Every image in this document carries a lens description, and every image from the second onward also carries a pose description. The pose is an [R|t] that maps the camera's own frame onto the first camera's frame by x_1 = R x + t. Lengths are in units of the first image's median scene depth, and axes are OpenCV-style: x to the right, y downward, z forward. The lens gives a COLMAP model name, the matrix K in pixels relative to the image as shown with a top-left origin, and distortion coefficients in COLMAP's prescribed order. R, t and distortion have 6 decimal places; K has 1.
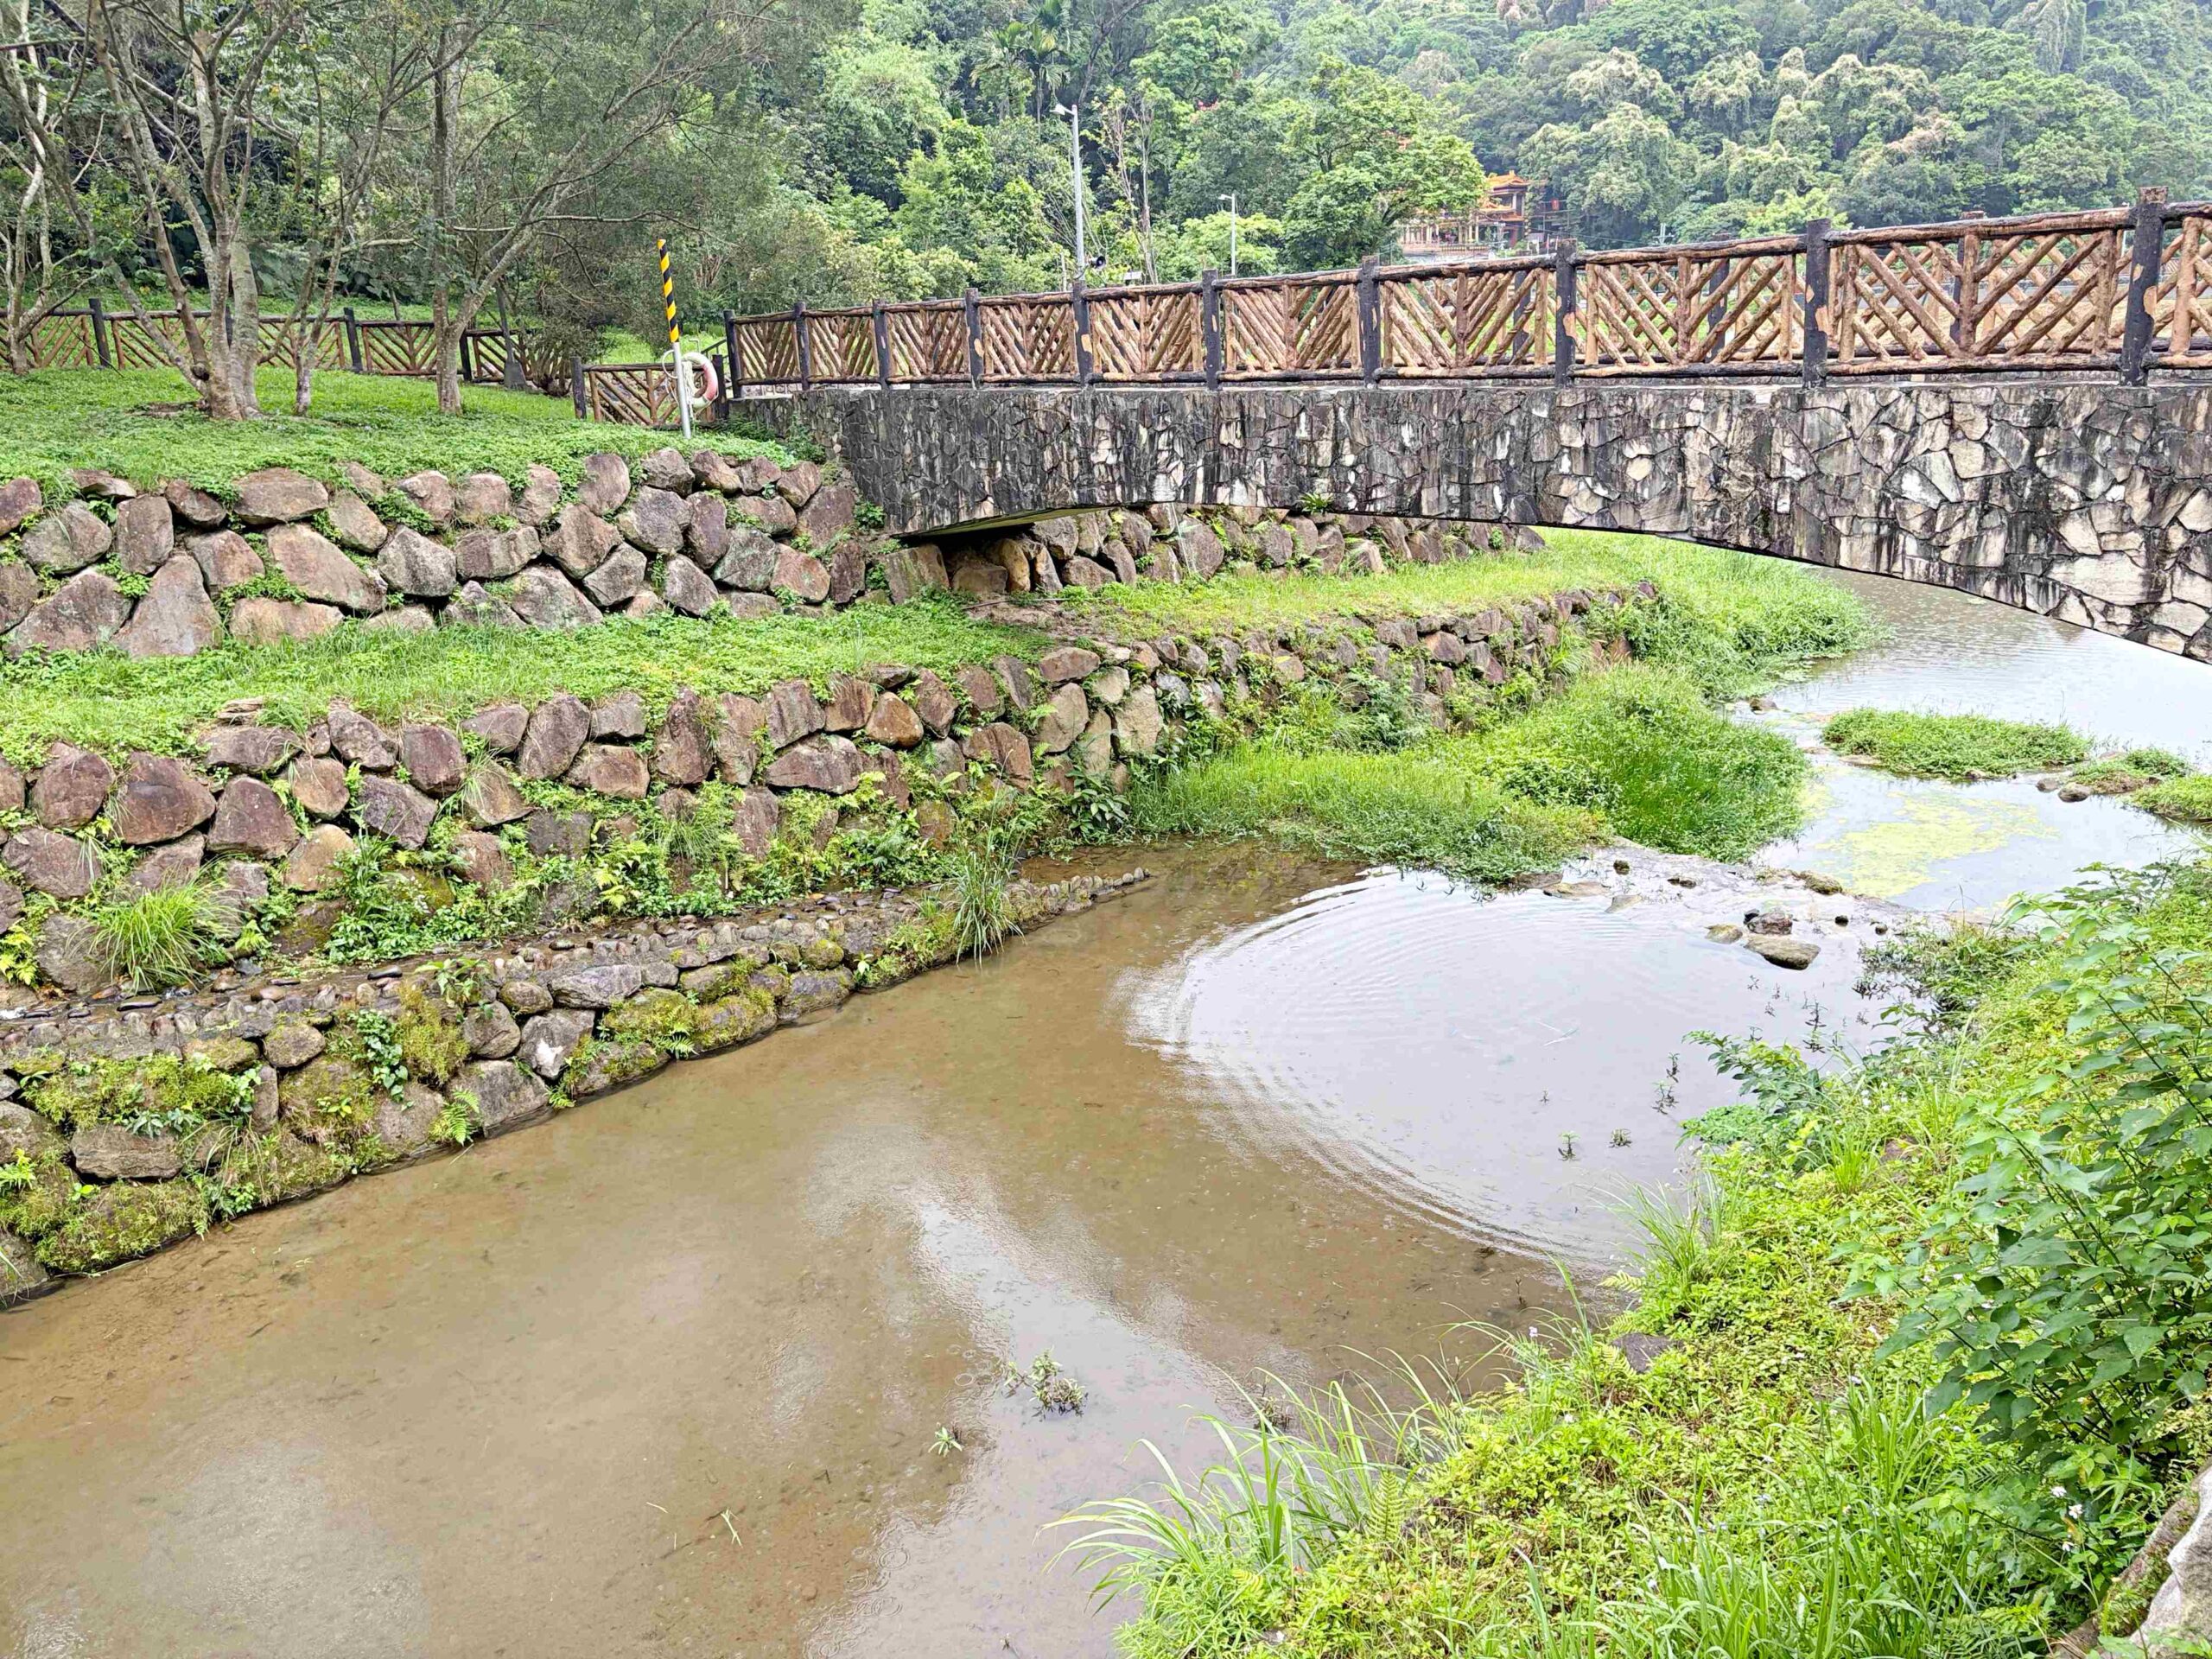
lens RADIAL K [[1675.1, 0, 1105.6], [0, 1675.1, 835.5], [0, 0, 1]] dist [0.057315, -0.064783]
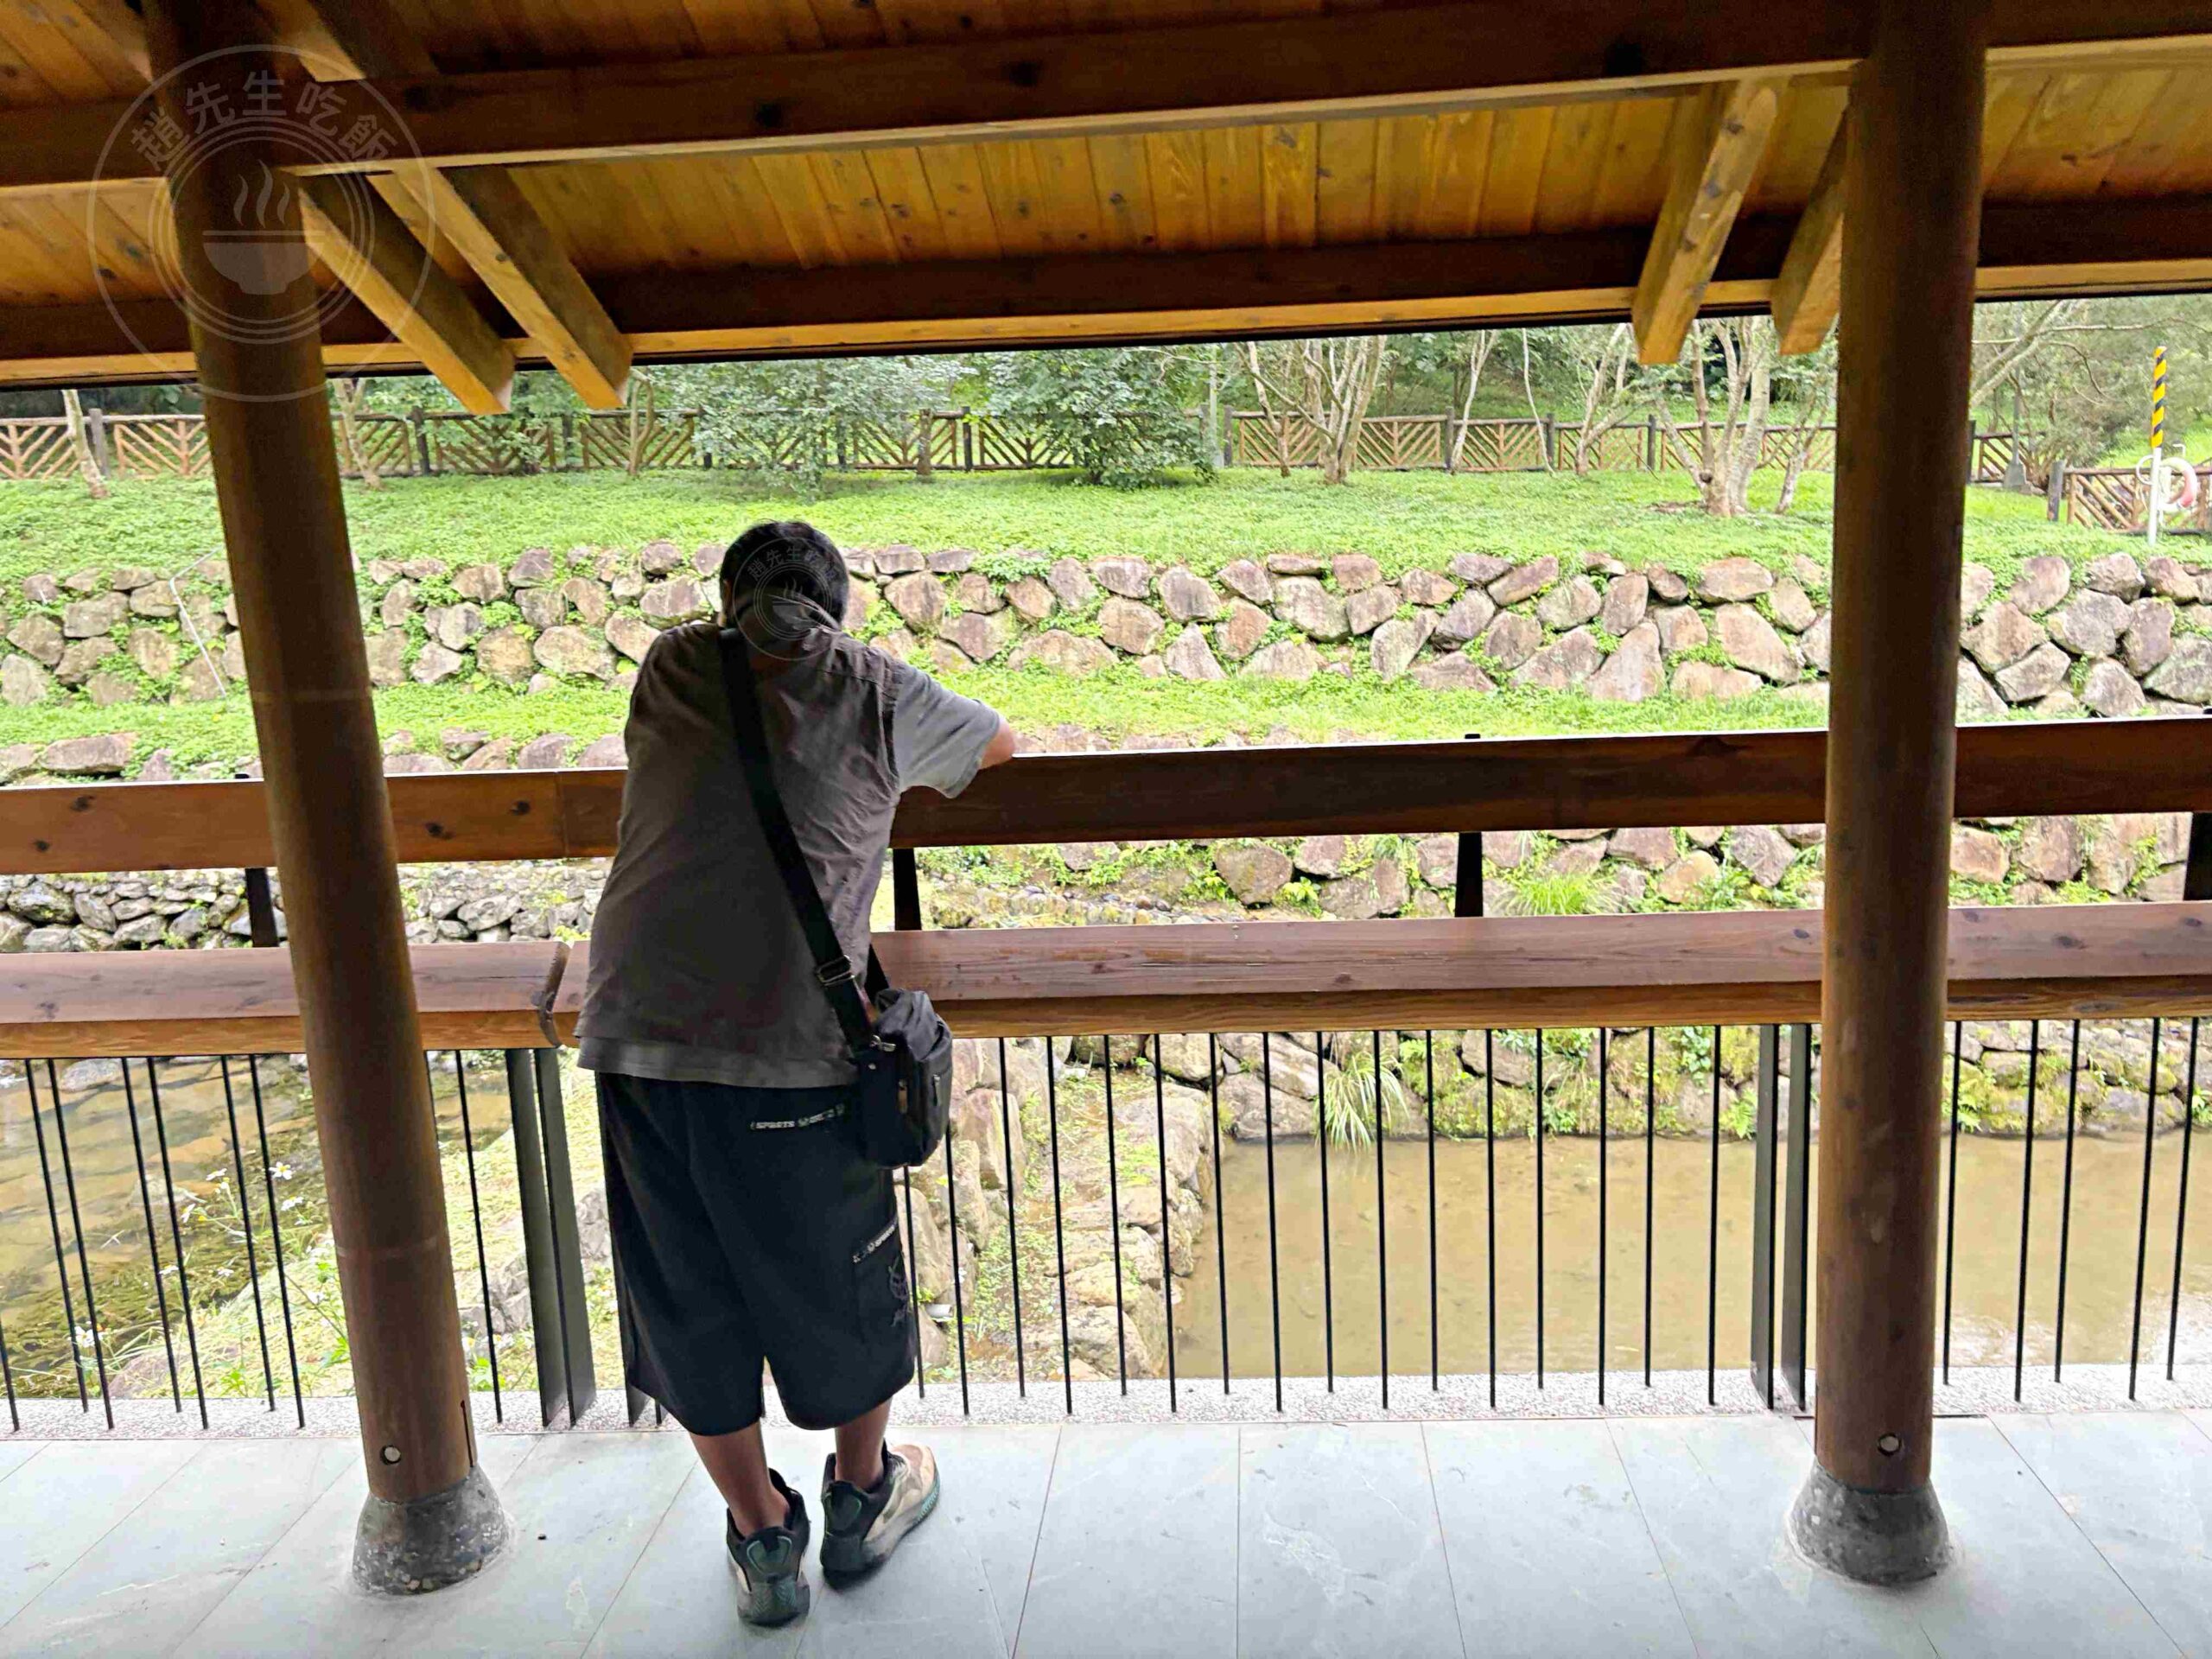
lens RADIAL K [[1675.1, 0, 1110.2], [0, 1675.1, 819.5], [0, 0, 1]] dist [0.057315, -0.064783]
pose [[0.663950, 0.162894, -0.729819, 0.116690], [-0.206040, 0.978057, 0.030856, 0.018760], [0.718831, 0.129885, 0.682943, -0.108466]]
